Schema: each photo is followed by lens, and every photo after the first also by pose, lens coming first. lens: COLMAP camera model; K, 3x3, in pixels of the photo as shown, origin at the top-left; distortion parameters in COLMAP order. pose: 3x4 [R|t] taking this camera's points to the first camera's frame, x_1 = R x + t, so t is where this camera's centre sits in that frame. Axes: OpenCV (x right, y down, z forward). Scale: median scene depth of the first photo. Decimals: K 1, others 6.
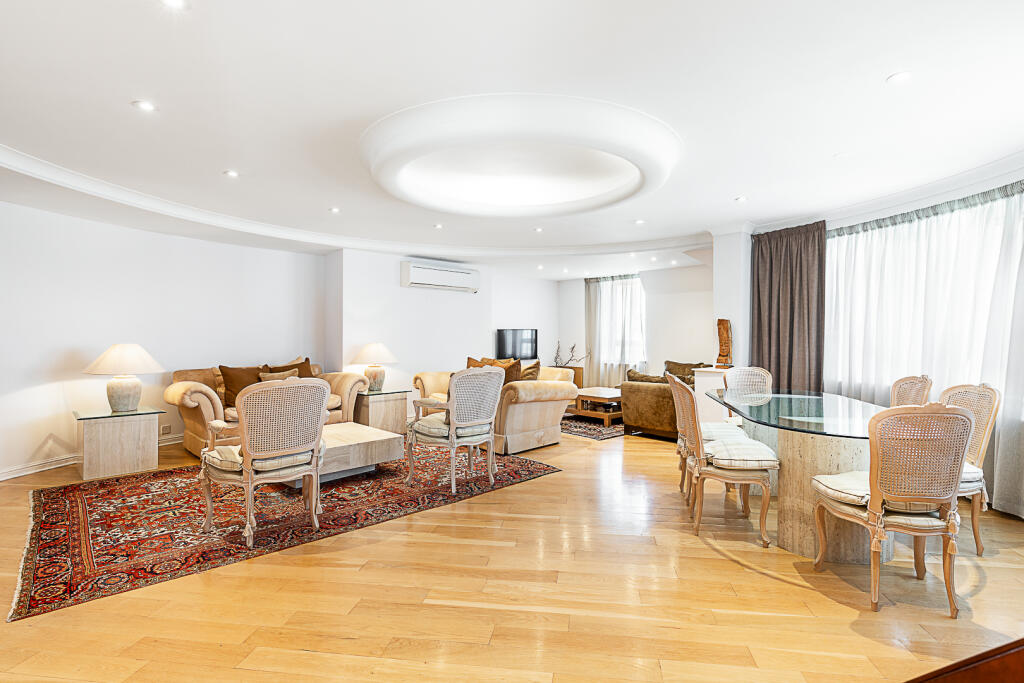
lens RADIAL K [[495.0, 0, 519.0], [0, 495.0, 338.9], [0, 0, 1]] dist [0.008005, -0.000388]
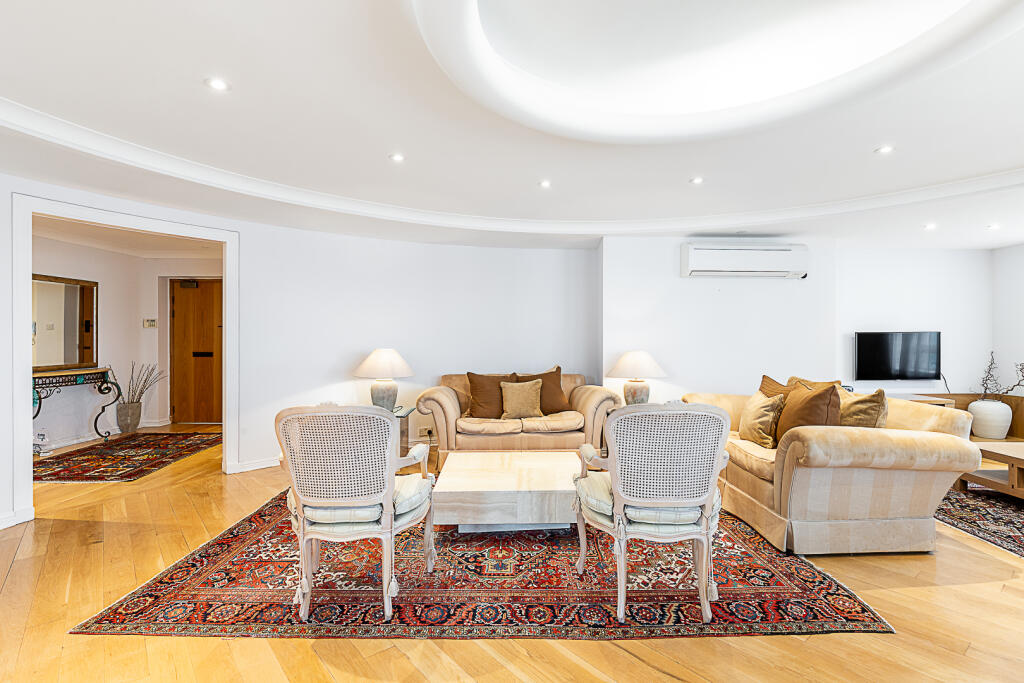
lens RADIAL K [[495.0, 0, 518.9], [0, 495.0, 341.6], [0, 0, 1]] dist [0.008005, -0.000388]
pose [[0.739720, 0.004864, -0.672898, 0.128410], [-0.006916, 0.999976, -0.000375, -0.006514], [0.672880, 0.004932, 0.739736, 0.378303]]
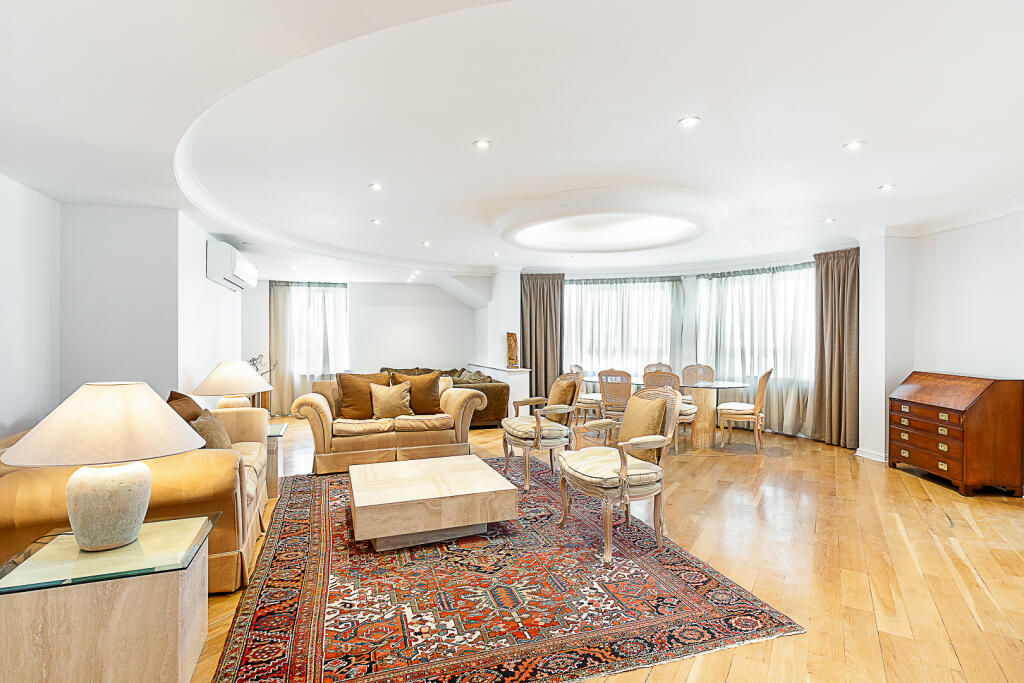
lens RADIAL K [[495.0, 0, 512.0], [0, 495.0, 345.0], [0, 0, 1]] dist [0.008005, -0.000388]
pose [[0.417621, -0.012025, 0.908542, -0.956690], [0.013041, 0.999889, 0.007240, -0.017185], [-0.908528, 0.008824, 0.417732, 0.486859]]
